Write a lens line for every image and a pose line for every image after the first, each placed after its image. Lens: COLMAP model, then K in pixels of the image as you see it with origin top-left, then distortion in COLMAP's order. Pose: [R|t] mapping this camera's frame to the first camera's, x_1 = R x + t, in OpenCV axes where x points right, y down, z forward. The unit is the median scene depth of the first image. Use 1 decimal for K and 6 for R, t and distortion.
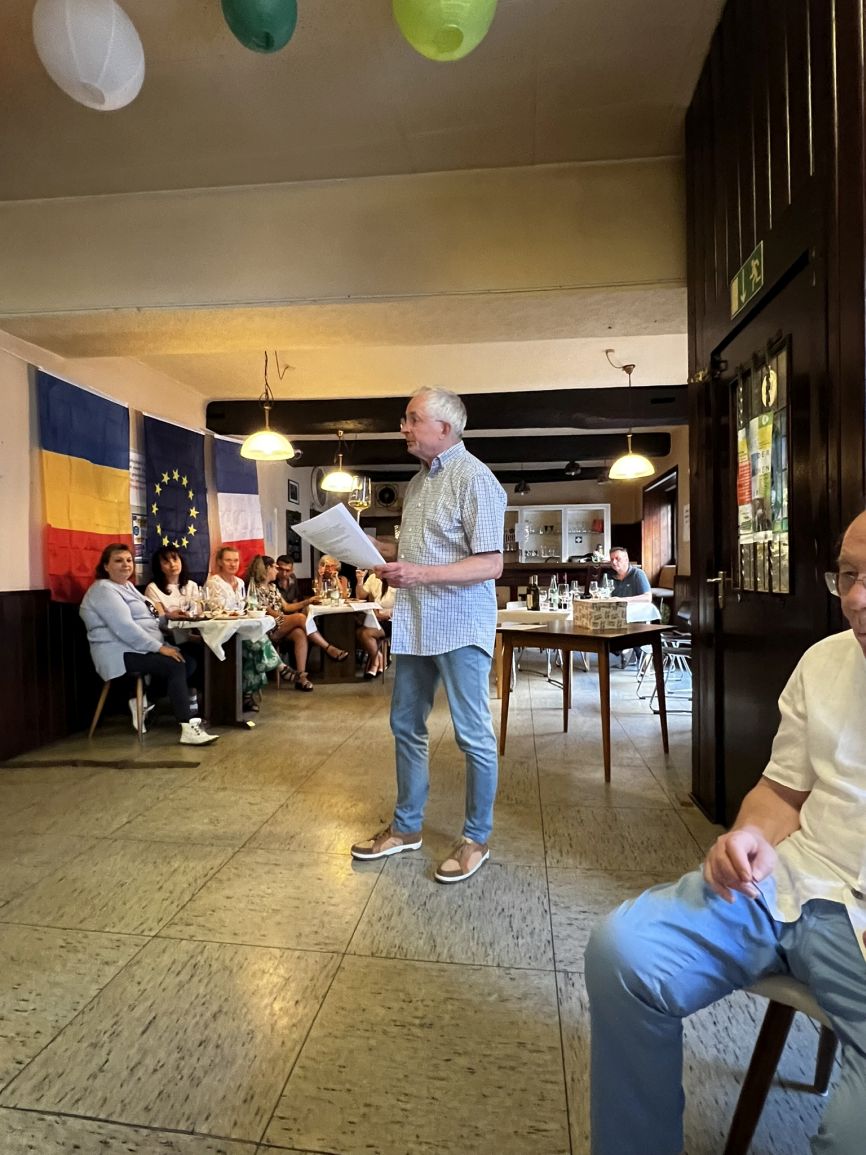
lens RADIAL K [[622.7, 0, 424.4], [0, 622.7, 577.8], [0, 0, 1]] dist [0.003002, -0.002816]
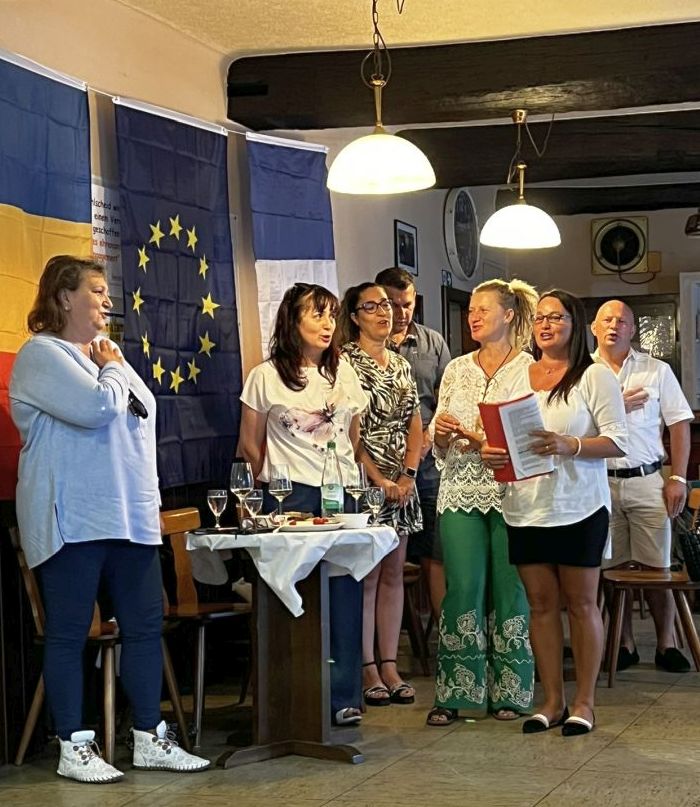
lens RADIAL K [[1592.3, 0, 422.0], [0, 1592.3, 459.7], [0, 0, 1]] dist [0.124800, 0.000000]
pose [[0.984349, -0.010604, -0.175912, -0.008229], [0.011983, 0.999905, 0.006783, 0.003596], [0.175823, -0.008785, 0.984383, -0.157578]]
